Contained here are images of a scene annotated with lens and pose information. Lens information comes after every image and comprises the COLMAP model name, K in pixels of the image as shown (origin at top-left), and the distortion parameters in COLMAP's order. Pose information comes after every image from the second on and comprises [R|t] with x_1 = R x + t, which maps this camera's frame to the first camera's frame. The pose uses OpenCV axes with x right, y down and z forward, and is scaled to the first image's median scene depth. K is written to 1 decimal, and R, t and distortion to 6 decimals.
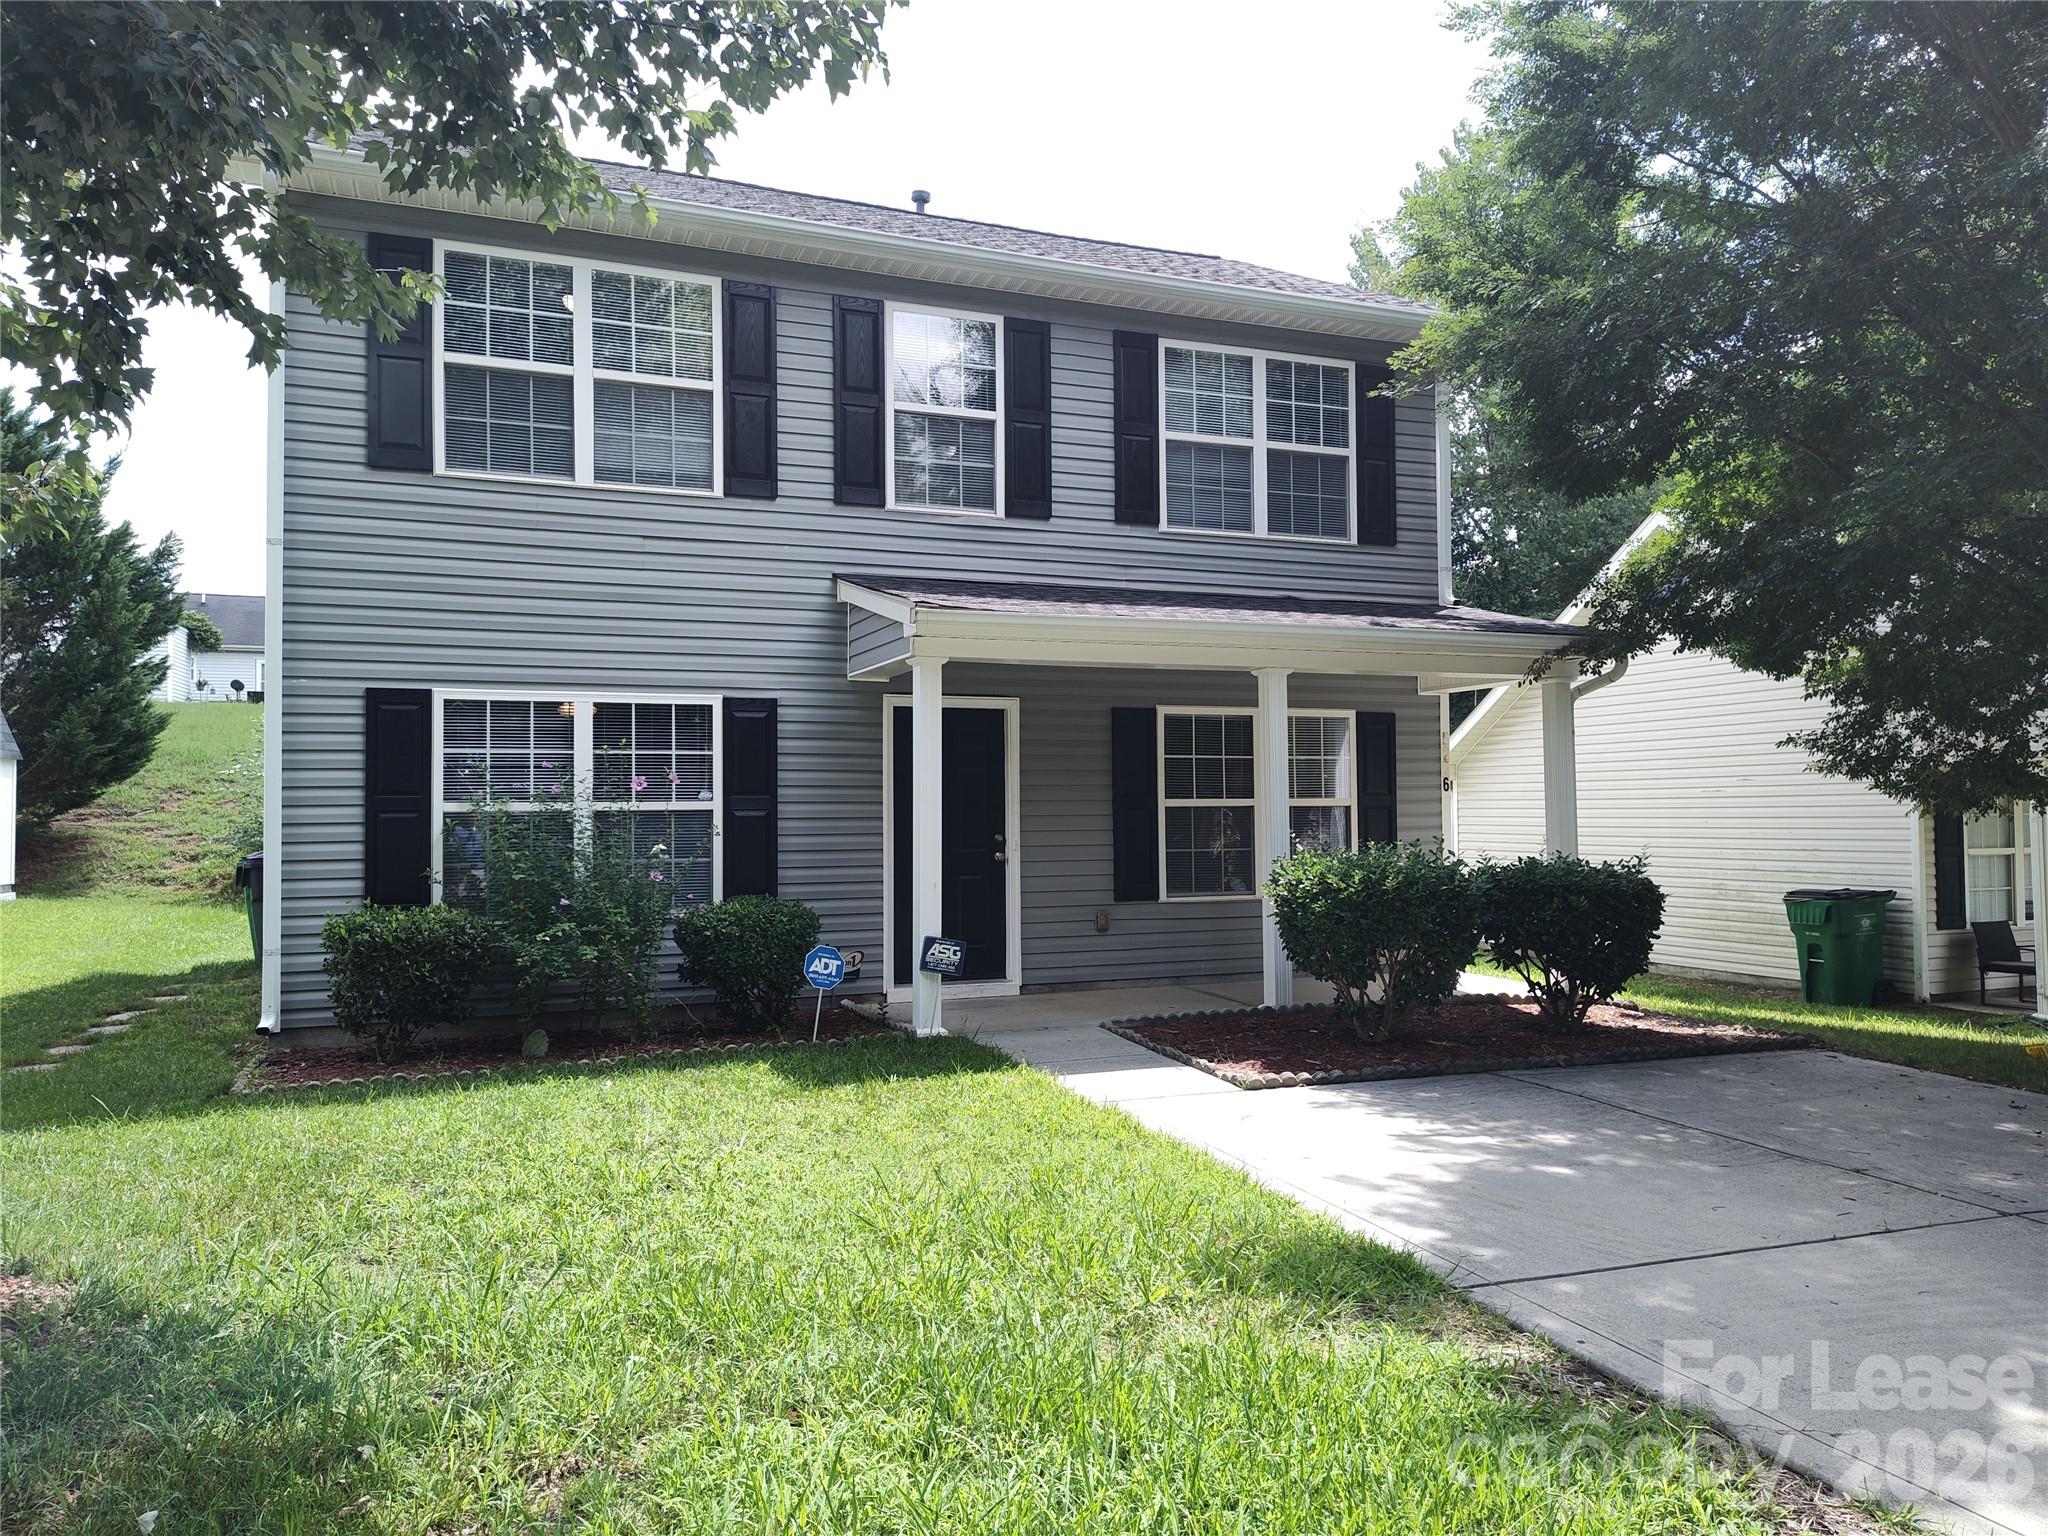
lens RADIAL K [[1383.6, 0, 1002.0], [0, 1383.6, 769.6], [0, 0, 1]] dist [0.022323, -0.032220]
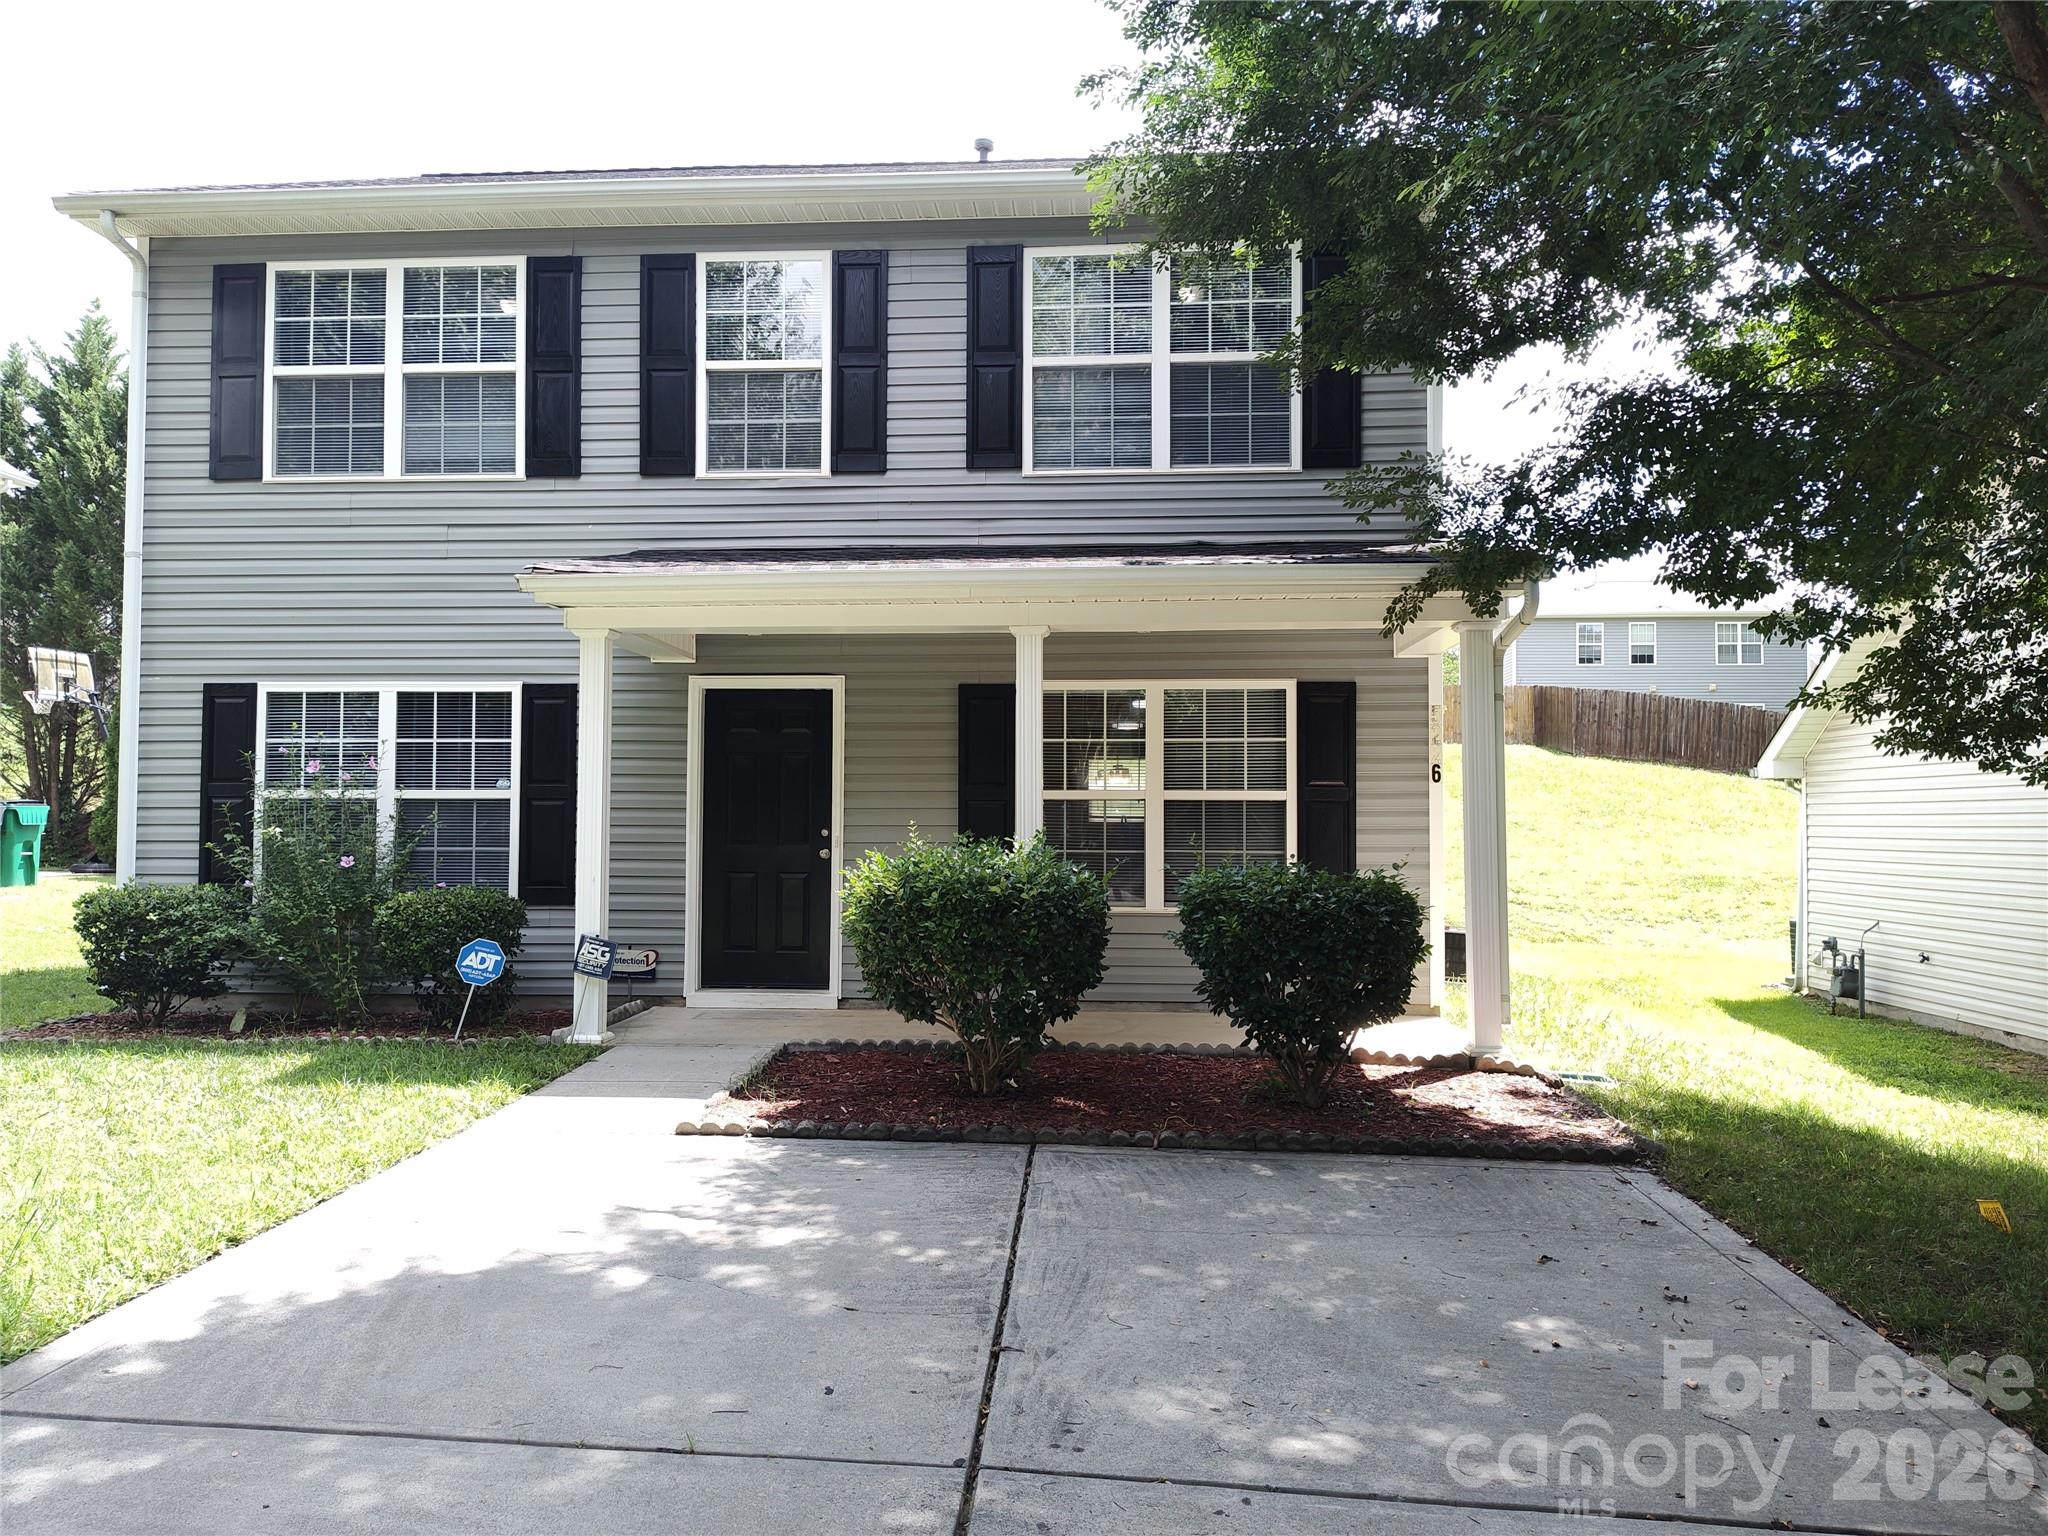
lens RADIAL K [[1383.6, 0, 1019.1], [0, 1383.6, 780.3], [0, 0, 1]] dist [0.022323, -0.032220]
pose [[0.908876, -0.002672, -0.417058, 0.520009], [0.002431, 0.999996, -0.001109, 0.017787], [0.417060, -0.000006, 0.908879, 0.252062]]
